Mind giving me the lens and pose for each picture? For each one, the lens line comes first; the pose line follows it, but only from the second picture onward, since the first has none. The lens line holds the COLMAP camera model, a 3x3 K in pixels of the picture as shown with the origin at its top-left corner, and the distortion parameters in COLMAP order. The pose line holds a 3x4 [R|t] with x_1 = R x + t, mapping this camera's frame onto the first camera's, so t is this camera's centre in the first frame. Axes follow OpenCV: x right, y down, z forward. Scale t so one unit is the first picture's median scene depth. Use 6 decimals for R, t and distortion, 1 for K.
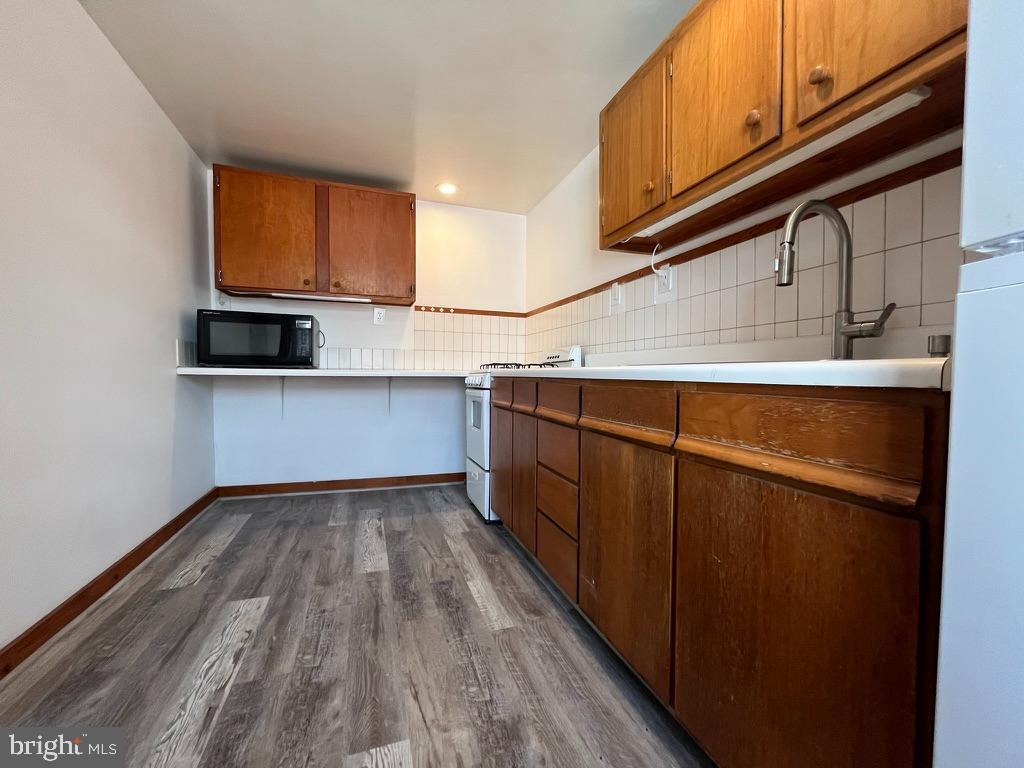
lens RADIAL K [[414.4, 0, 514.4], [0, 414.4, 384.4], [0, 0, 1]] dist [-0.003185, -0.000213]
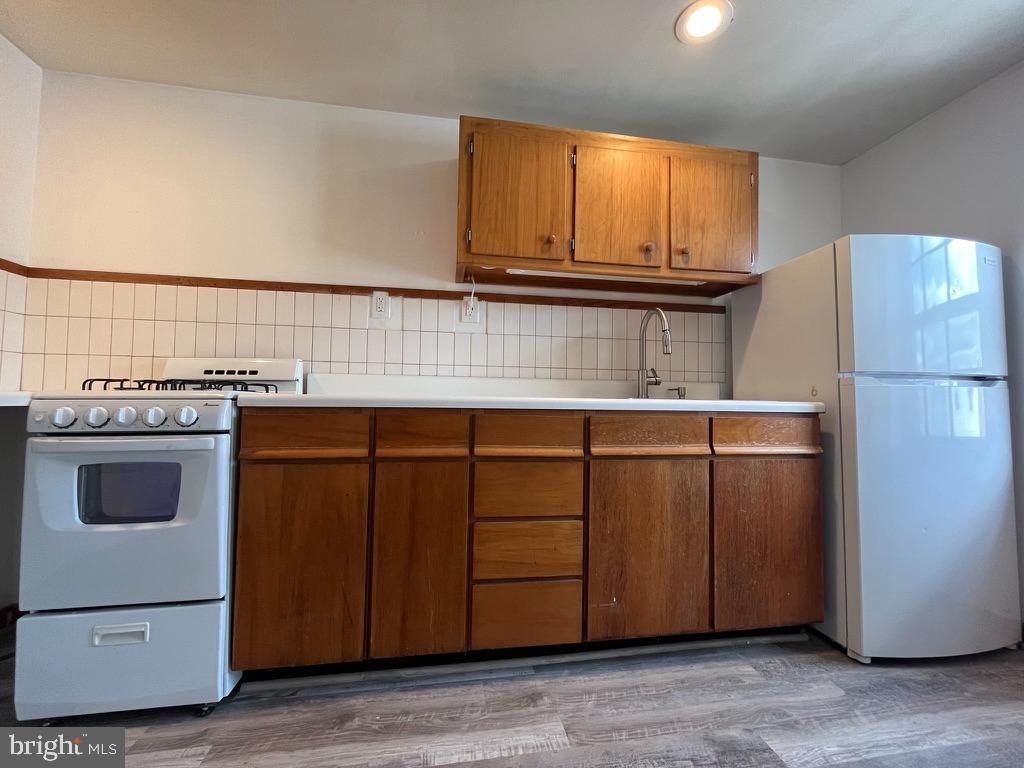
lens RADIAL K [[414.4, 0, 514.4], [0, 414.4, 384.4], [0, 0, 1]] dist [-0.003185, -0.000213]
pose [[0.173677, 0.036434, 0.984129, -0.872534], [0.013049, 0.999143, -0.039292, -0.038501], [-0.984716, 0.019666, 0.173053, 0.993031]]
